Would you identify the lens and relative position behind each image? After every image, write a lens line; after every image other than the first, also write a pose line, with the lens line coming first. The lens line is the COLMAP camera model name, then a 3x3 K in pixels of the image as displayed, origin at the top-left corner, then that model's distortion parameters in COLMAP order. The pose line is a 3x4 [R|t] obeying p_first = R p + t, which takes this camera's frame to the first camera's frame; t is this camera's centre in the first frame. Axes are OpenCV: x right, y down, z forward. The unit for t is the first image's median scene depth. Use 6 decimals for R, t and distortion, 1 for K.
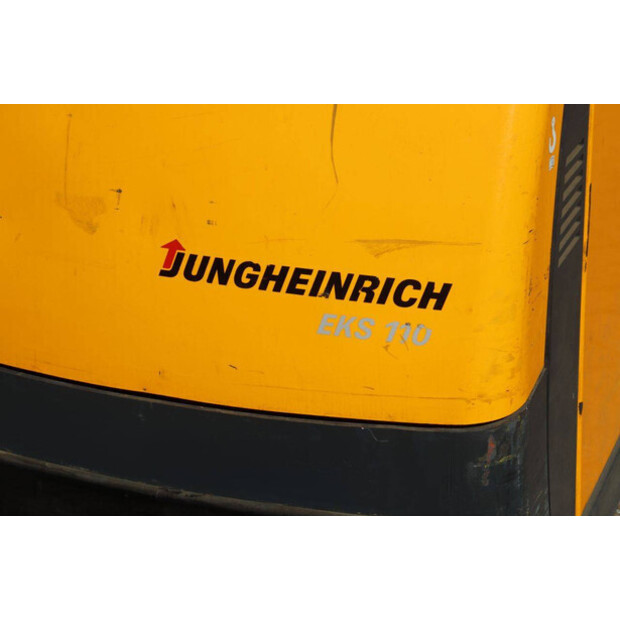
lens RADIAL K [[1484.7, 0, 310.0], [0, 1484.7, 310.0], [0, 0, 1]] dist [0.384750, 0.150200]
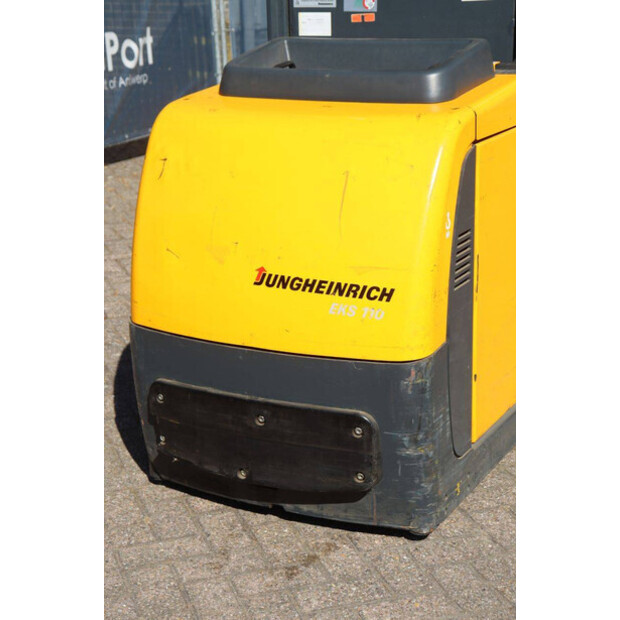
lens RADIAL K [[1234.0, 0, 310.0], [0, 1234.0, 310.0], [0, 0, 1]] dist [0.270118, 0.079272]
pose [[0.996009, 0.042762, -0.078339, 0.109867], [-0.052788, 0.990010, -0.130741, 0.230846], [0.071966, 0.134354, 0.988317, -0.654474]]
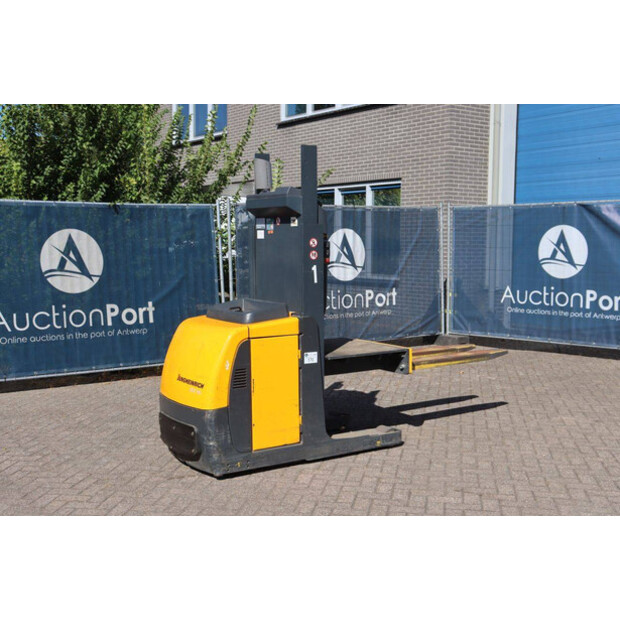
lens RADIAL K [[807.2, 0, 310.0], [0, 807.2, 310.0], [0, 0, 1]] dist [0.000953, 0.034195]
pose [[0.824101, 0.085231, -0.559994, 2.155517], [-0.251206, 0.941072, -0.226450, 0.317145], [0.507694, 0.327292, 0.796948, -1.406246]]
